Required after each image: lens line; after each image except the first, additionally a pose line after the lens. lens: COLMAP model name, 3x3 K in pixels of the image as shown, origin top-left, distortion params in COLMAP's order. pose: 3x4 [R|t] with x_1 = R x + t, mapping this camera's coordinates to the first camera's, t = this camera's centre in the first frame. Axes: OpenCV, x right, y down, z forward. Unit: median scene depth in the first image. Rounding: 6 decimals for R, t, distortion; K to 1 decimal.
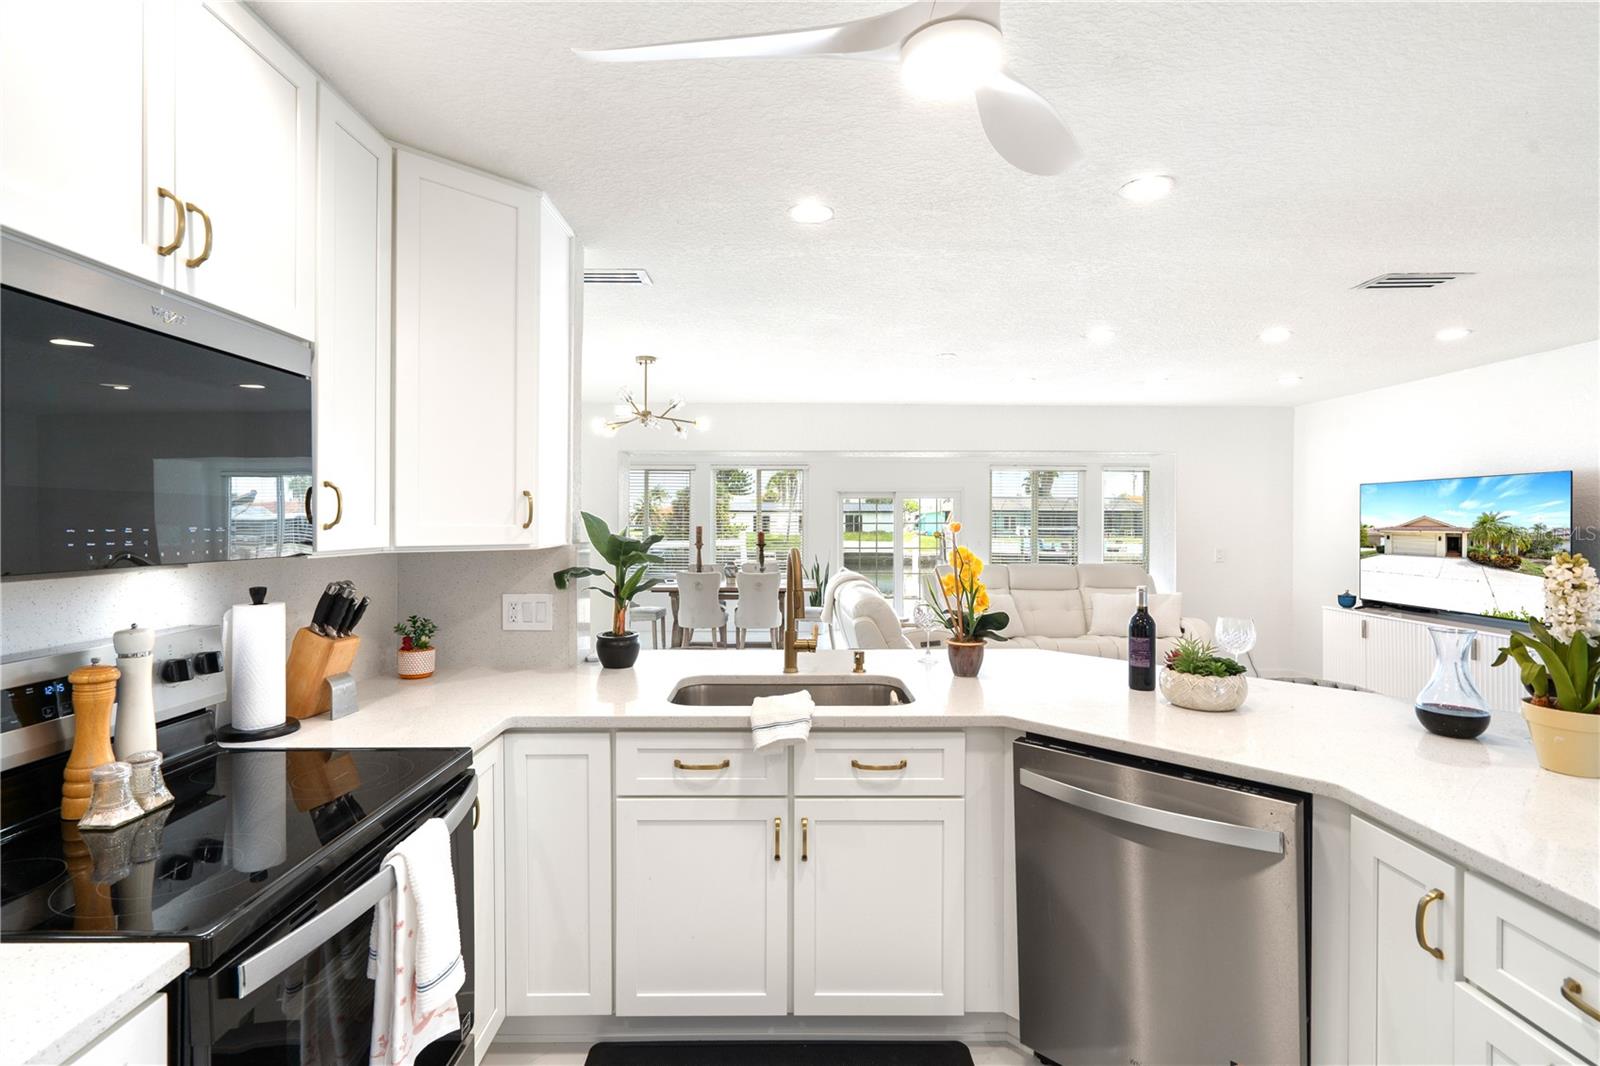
lens RADIAL K [[751.1, 0, 785.4], [0, 751.1, 527.1], [0, 0, 1]] dist [-0.002431, 0.000526]
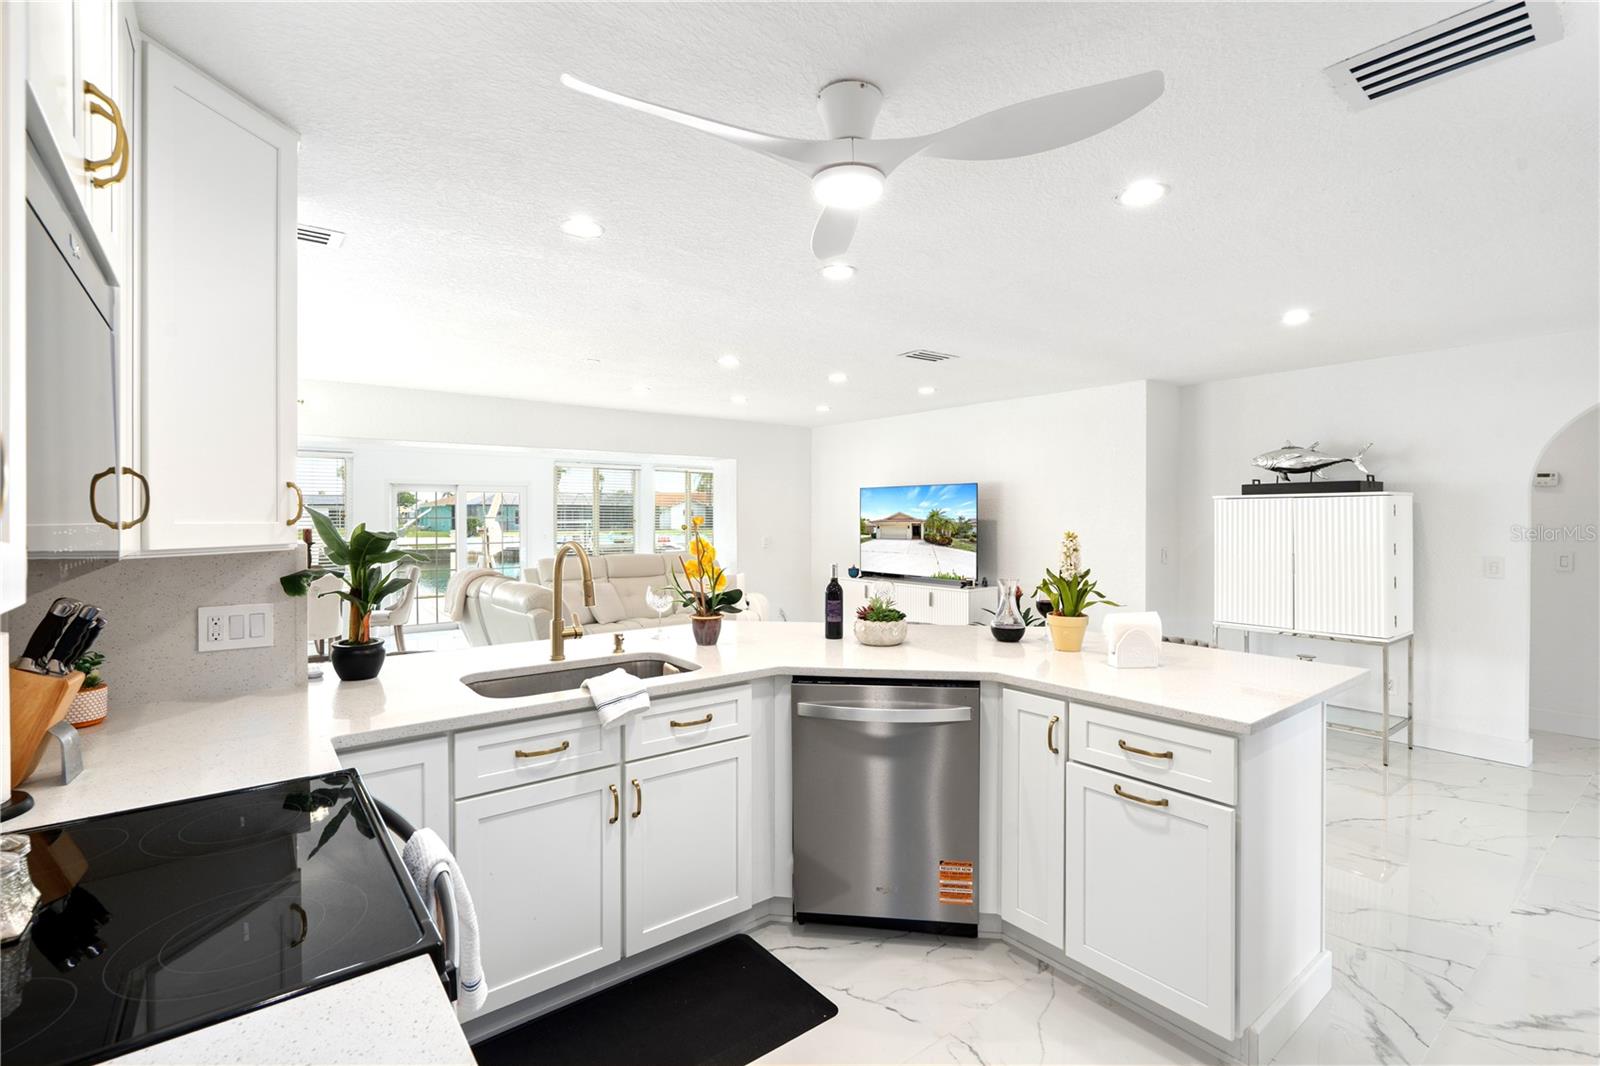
lens RADIAL K [[729.2, 0, 800.0], [0, 729.2, 528.7], [0, 0, 1]] dist [-0.000626, 0.000578]
pose [[0.791723, -0.012949, 0.610743, -0.399107], [0.007031, 0.999902, 0.012085, -0.000036], [-0.610840, -0.005274, 0.791737, -0.013780]]
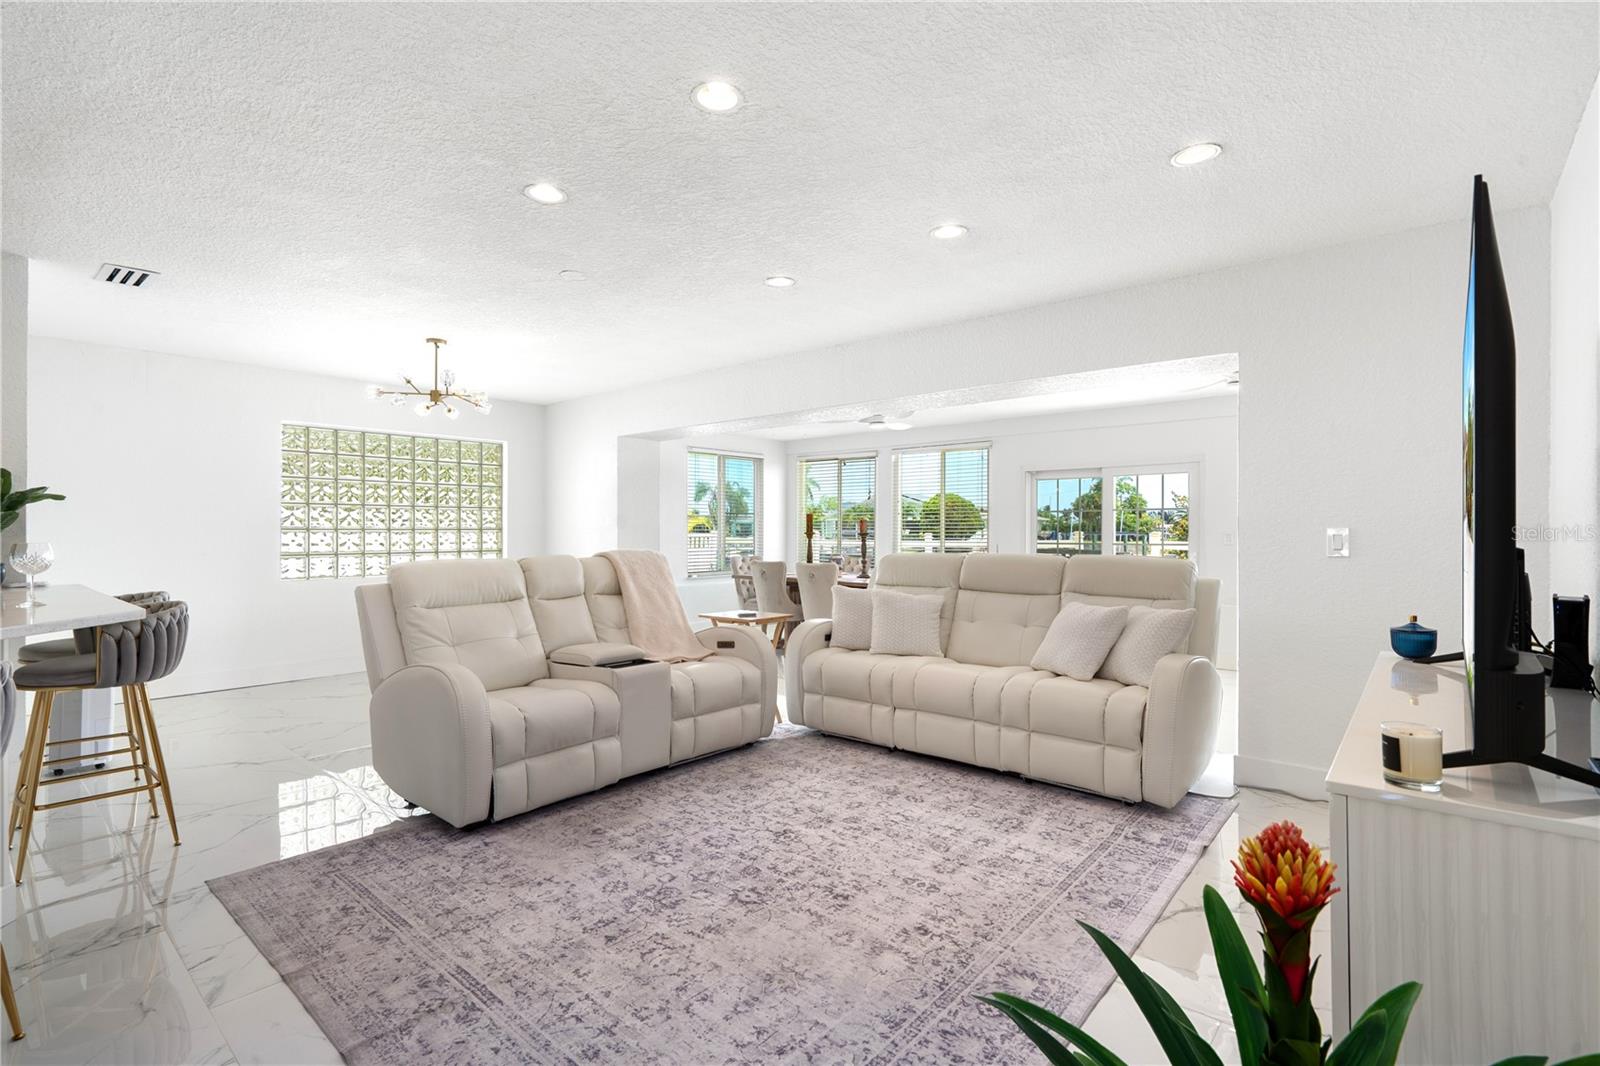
lens RADIAL K [[741.6, 0, 795.0], [0, 741.6, 529.5], [0, 0, 1]] dist [-0.001989, -0.000292]
pose [[0.753382, -0.000054, -0.657583, 1.914850], [-0.006722, 0.999947, -0.007783, 0.103185], [0.657549, 0.010284, 0.753342, 1.155920]]
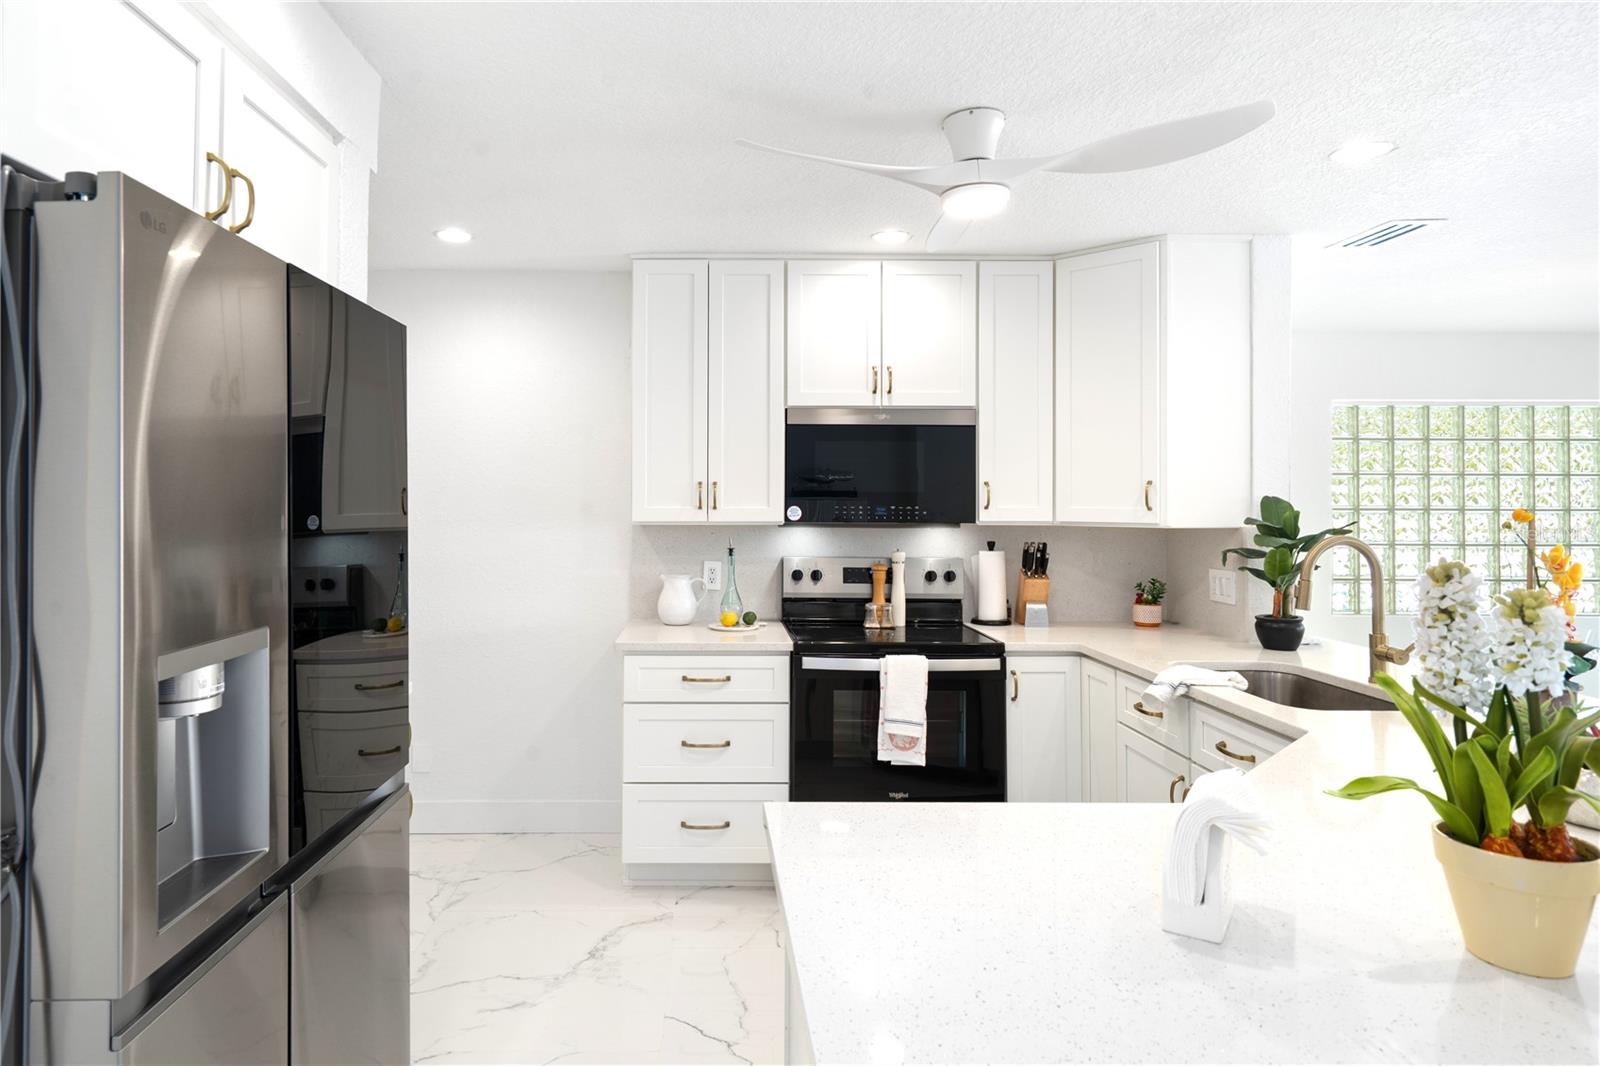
lens RADIAL K [[912.8, 0, 715.5], [0, 912.8, 488.2], [0, 0, 1]] dist [0.003487, 0.001499]
pose [[0.001123, -0.016027, -0.999871, 1.212003], [-0.011648, 0.999804, -0.016039, -0.003160], [0.999932, 0.011665, 0.000936, 0.280985]]
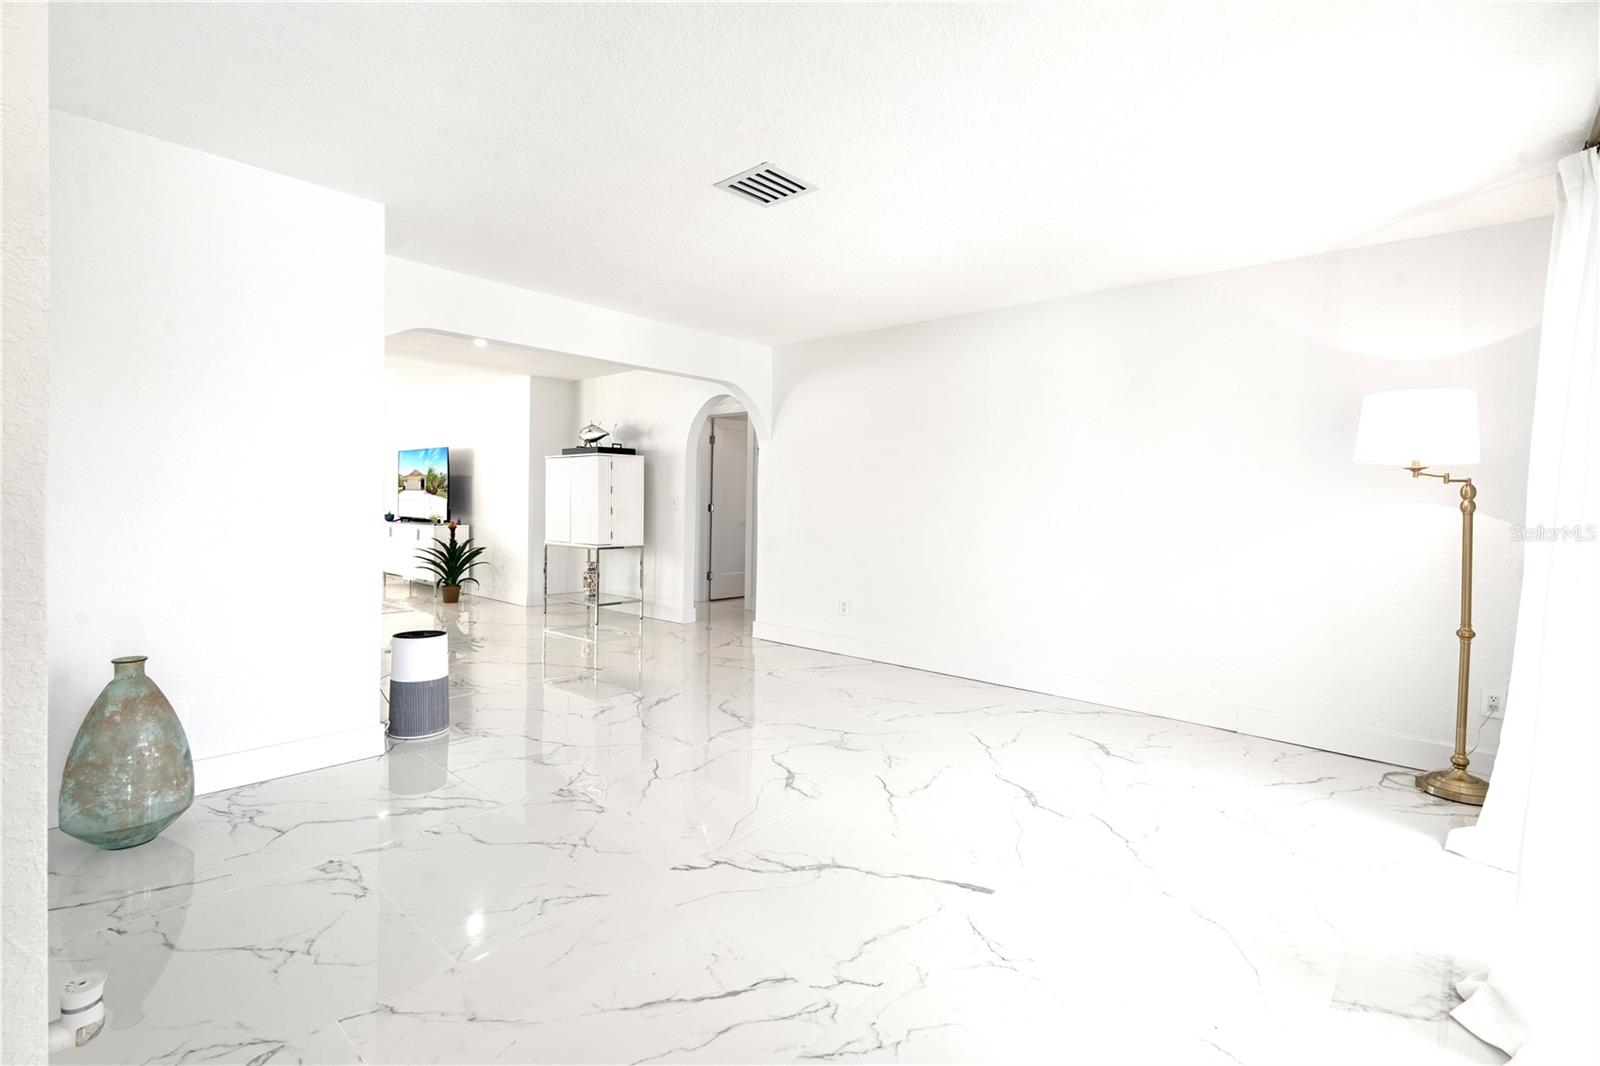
lens RADIAL K [[729.2, 0, 800.0], [0, 729.2, 528.7], [0, 0, 1]] dist [-0.000626, 0.000578]
pose [[0.656028, -0.014587, 0.754595, 0.261029], [-0.015764, 0.999330, 0.033023, 0.139617], [-0.754572, -0.033560, 0.655359, -2.157112]]
